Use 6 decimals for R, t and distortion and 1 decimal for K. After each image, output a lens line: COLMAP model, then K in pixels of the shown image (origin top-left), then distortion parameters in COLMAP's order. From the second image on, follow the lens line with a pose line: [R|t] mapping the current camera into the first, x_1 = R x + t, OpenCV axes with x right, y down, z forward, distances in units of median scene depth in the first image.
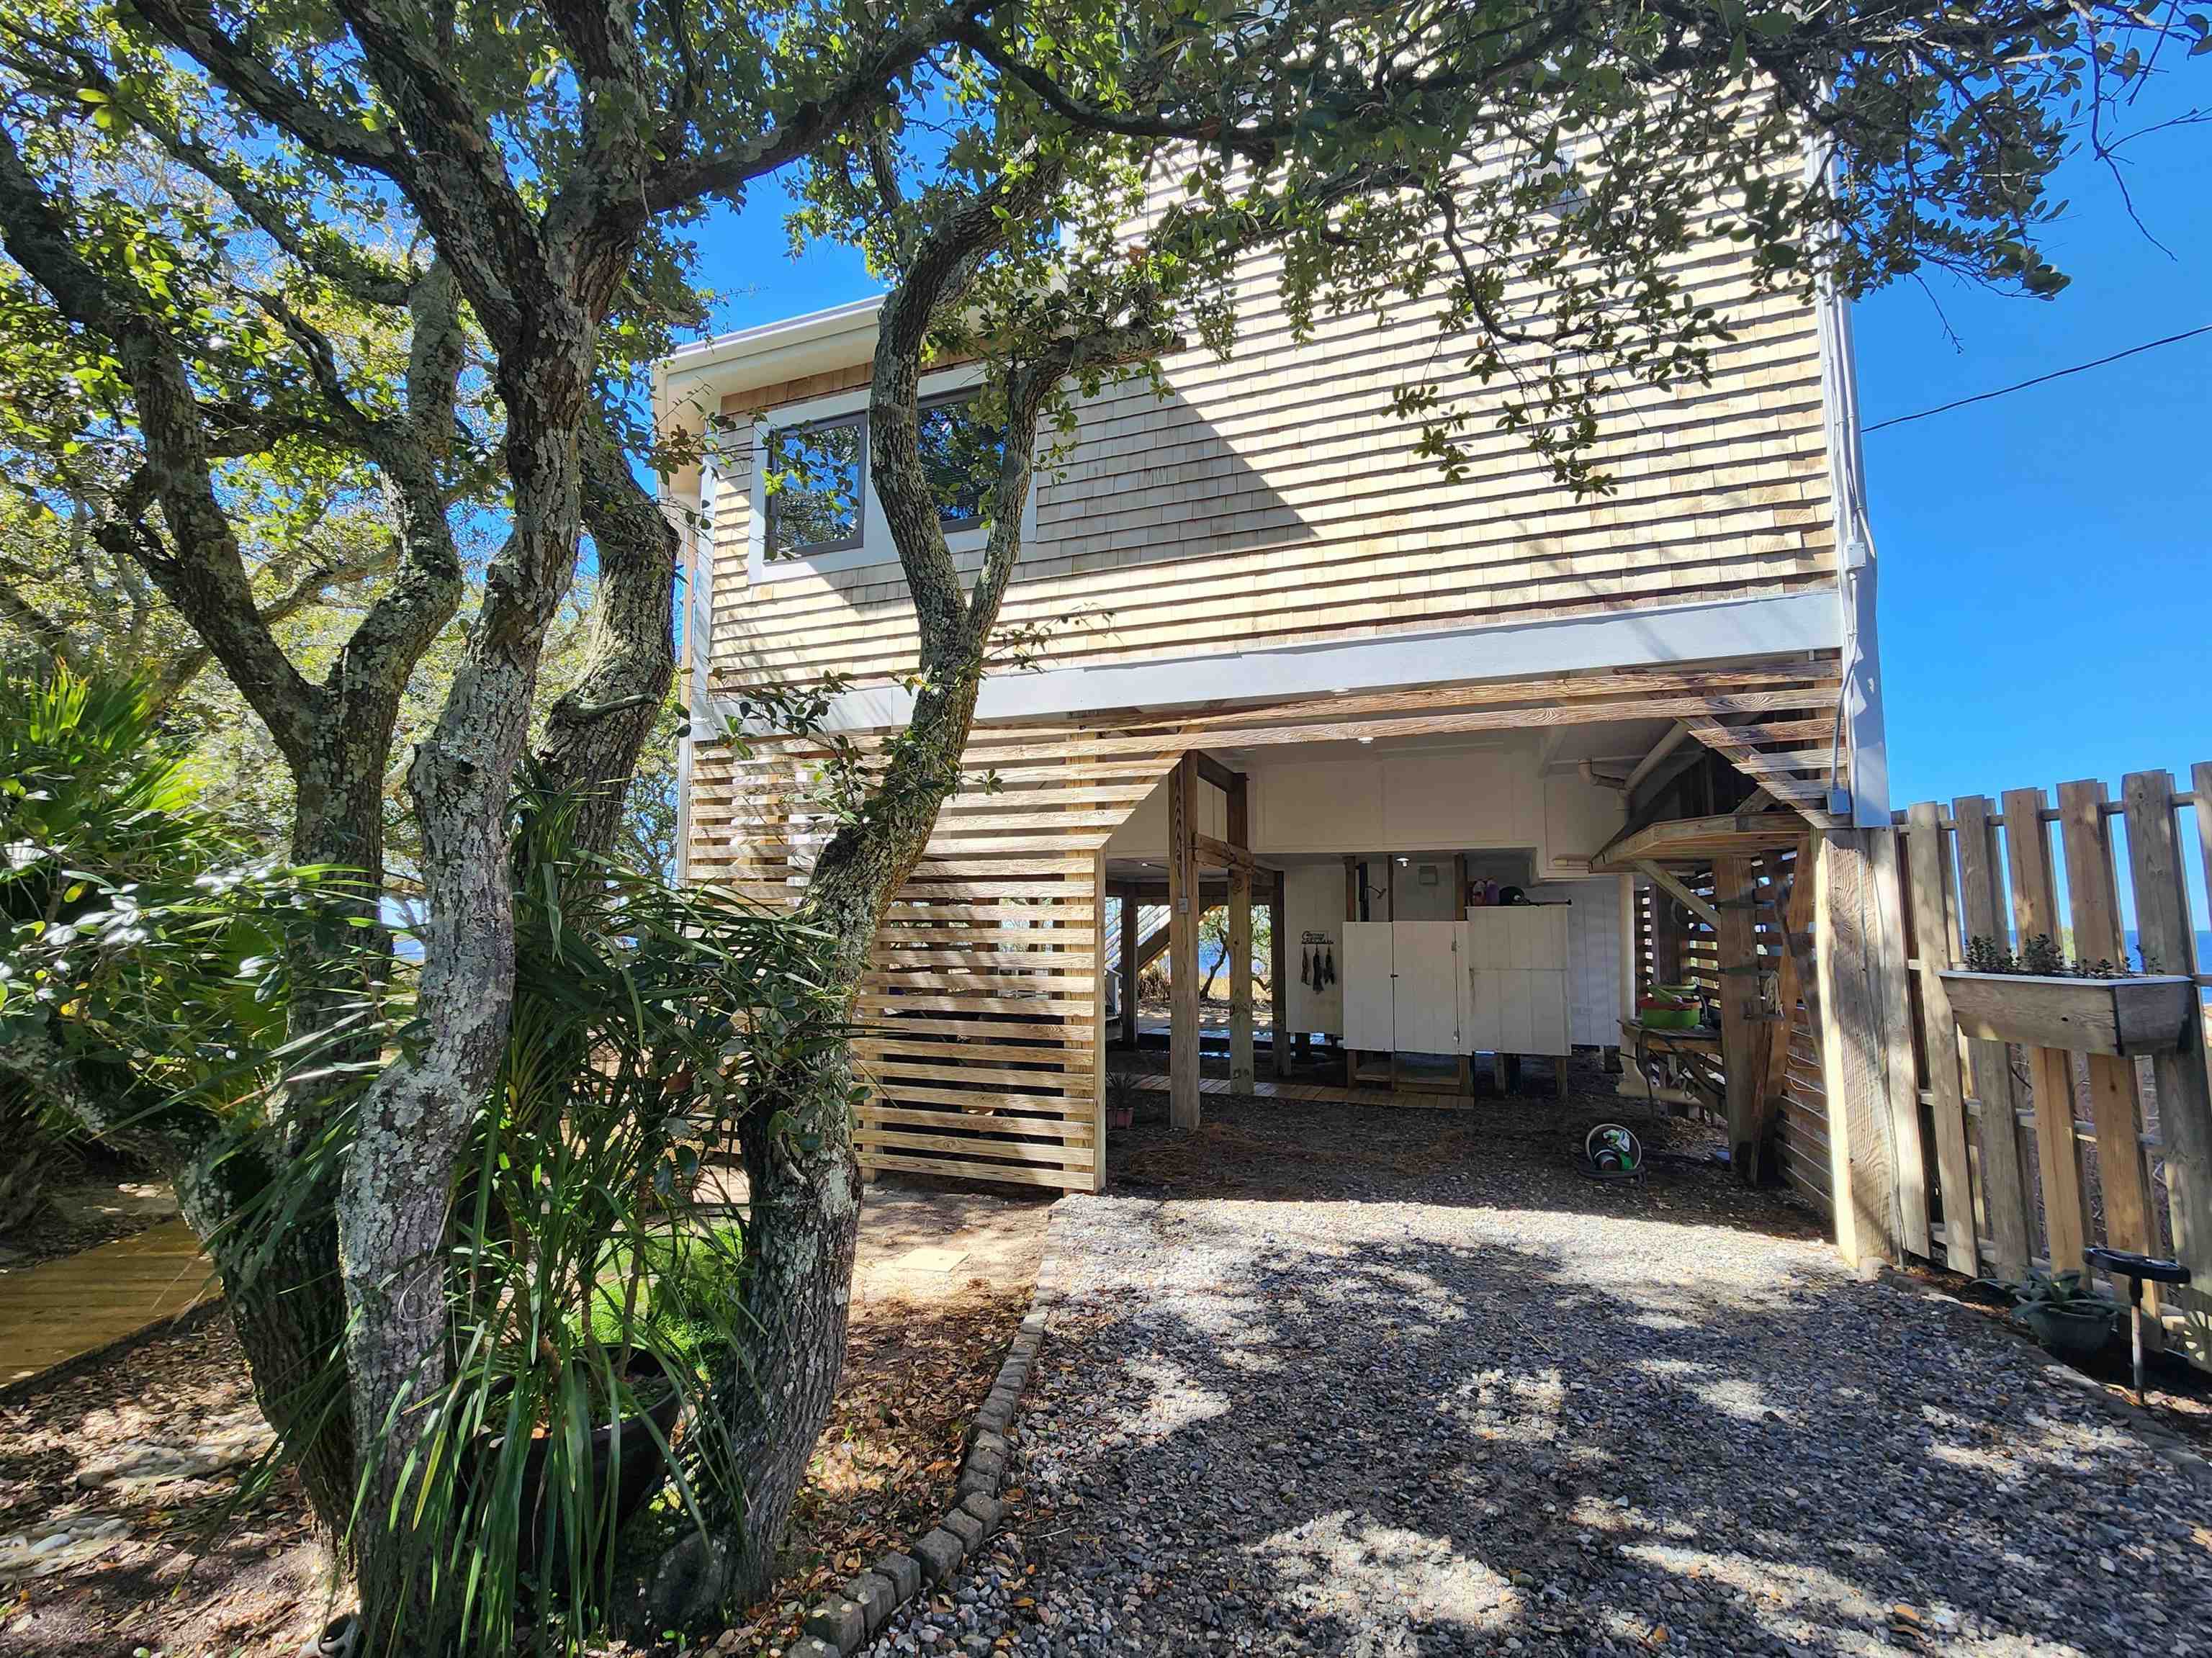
lens RADIAL K [[898.9, 0, 1106.0], [0, 898.9, 829.0], [0, 0, 1]] dist [-0.001750, -0.000502]
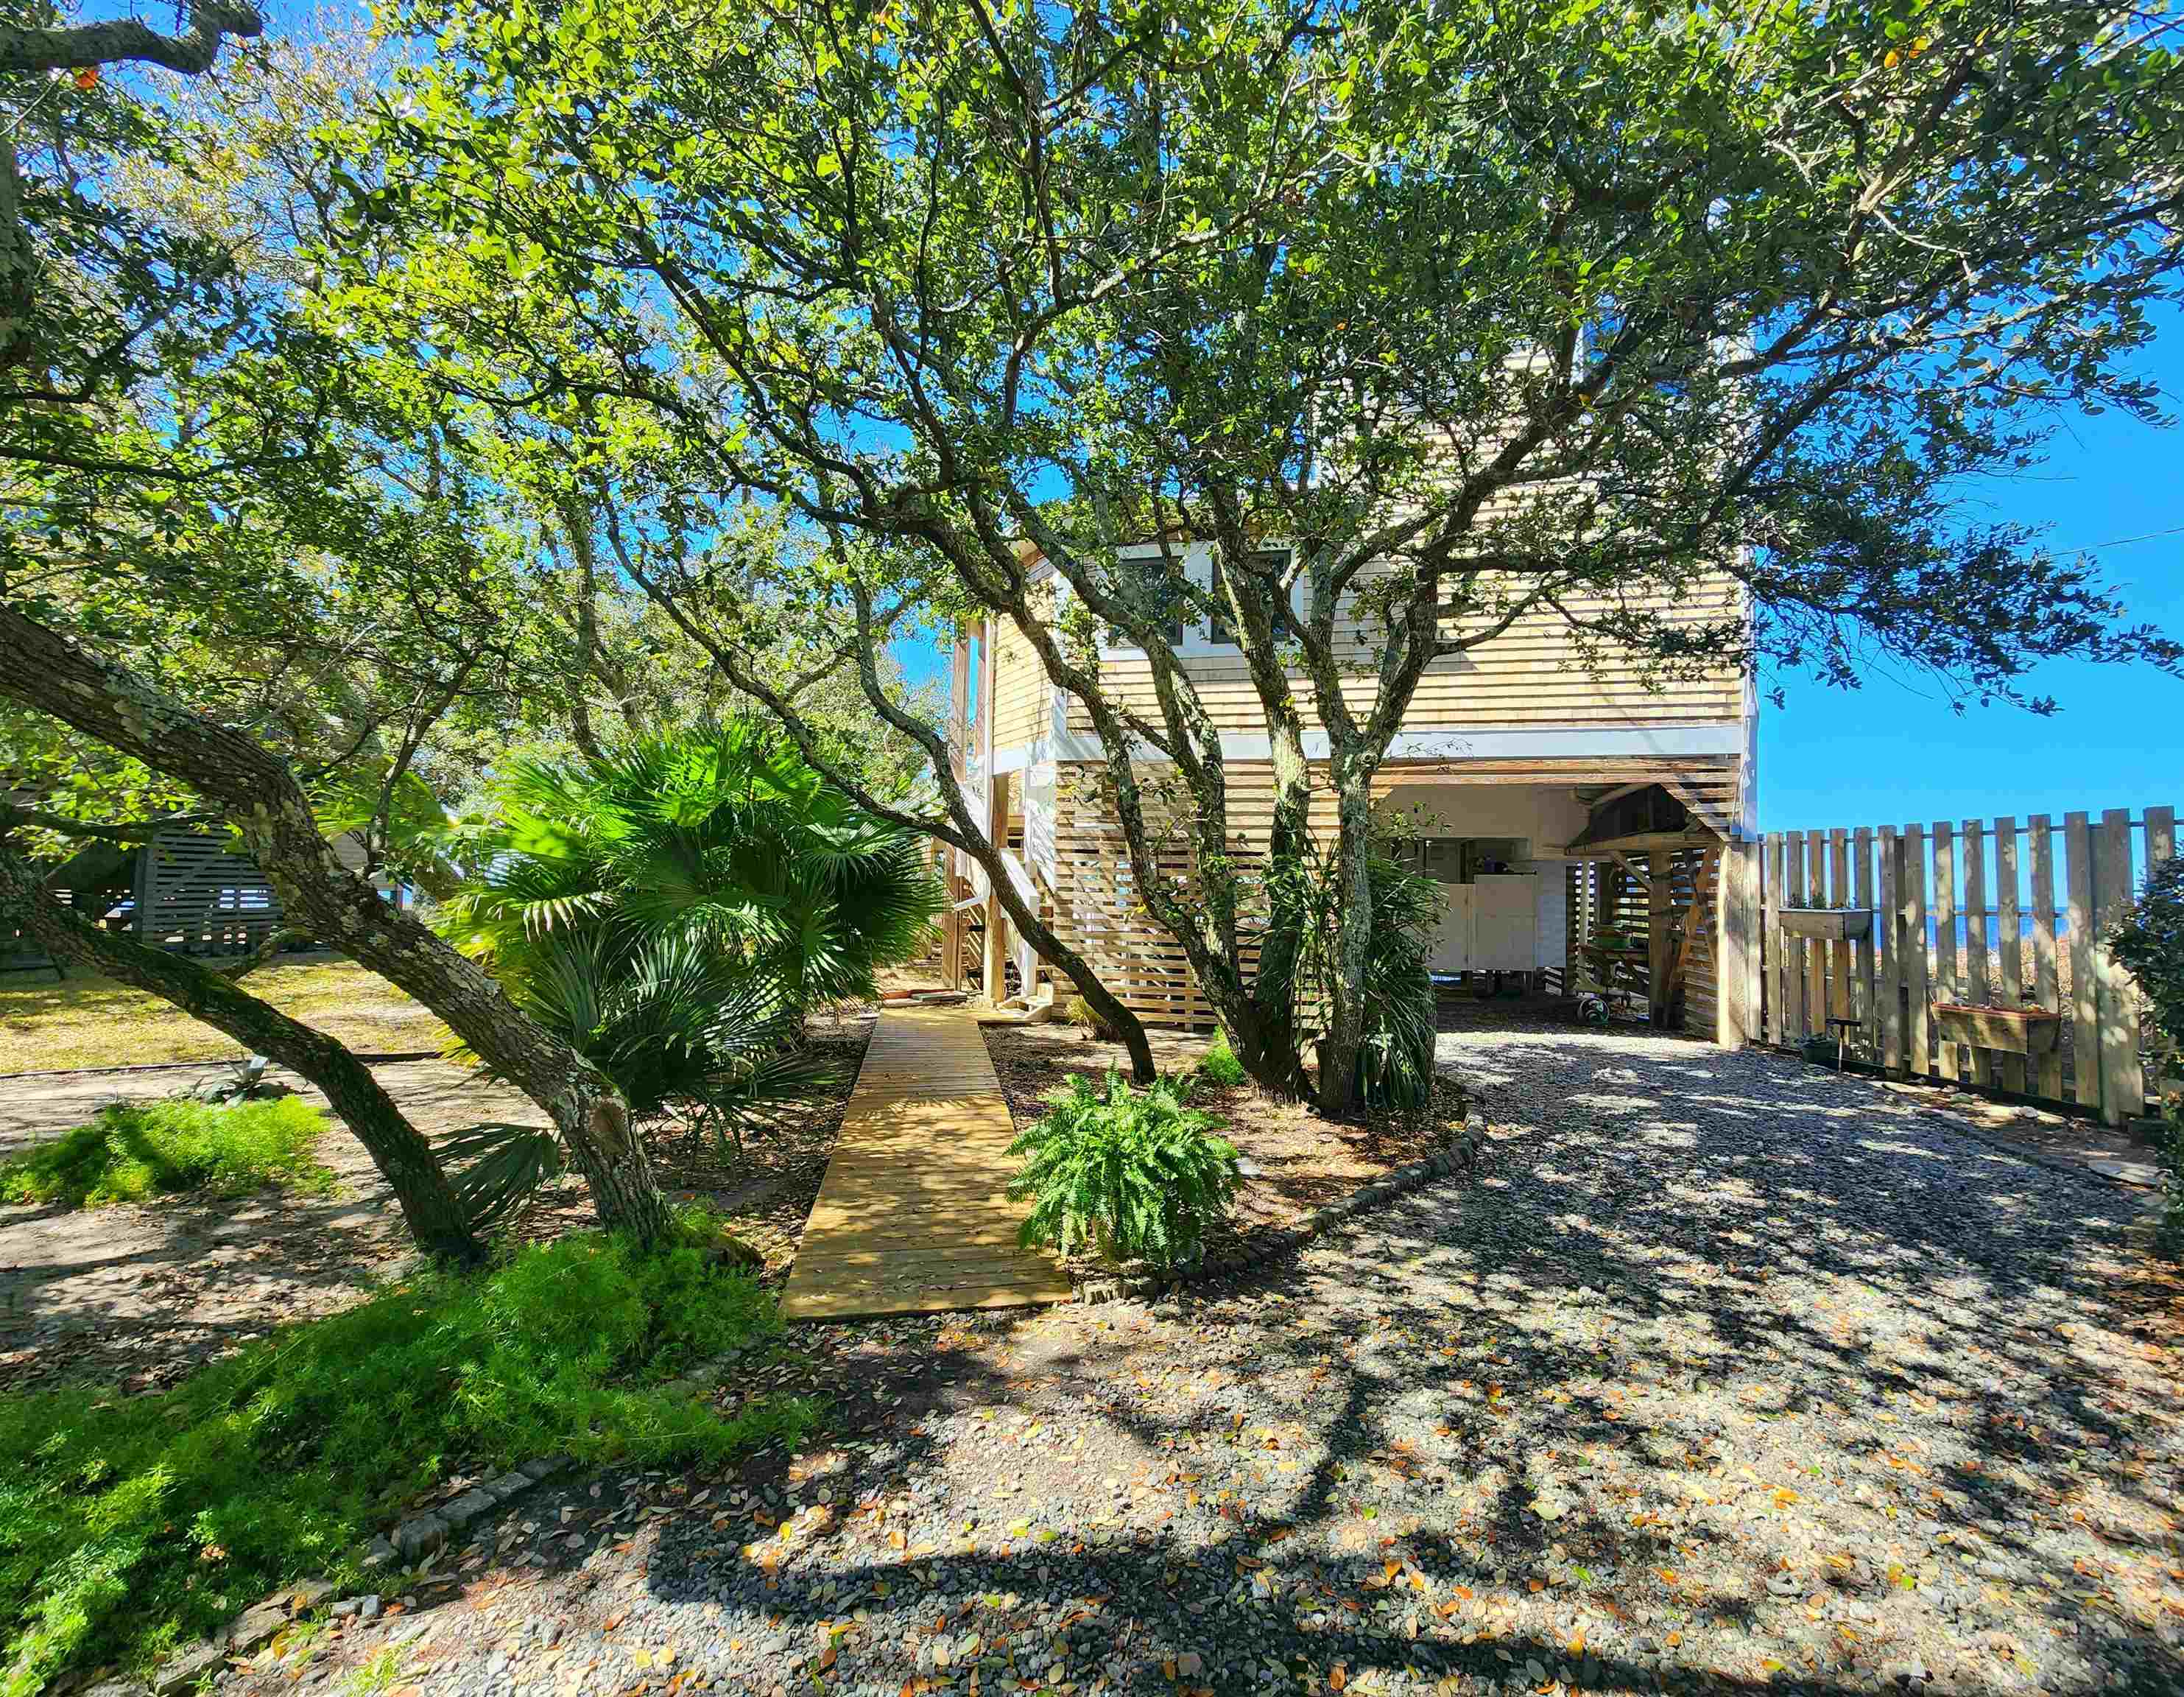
lens RADIAL K [[913.9, 0, 1092.0], [0, 913.9, 848.5], [0, 0, 1]] dist [0.000334, 0.000001]
pose [[0.987650, 0.018927, 0.155531, -0.962025], [-0.028461, 0.997834, 0.059306, -0.067194], [-0.154071, -0.063001, 0.986049, -0.841784]]
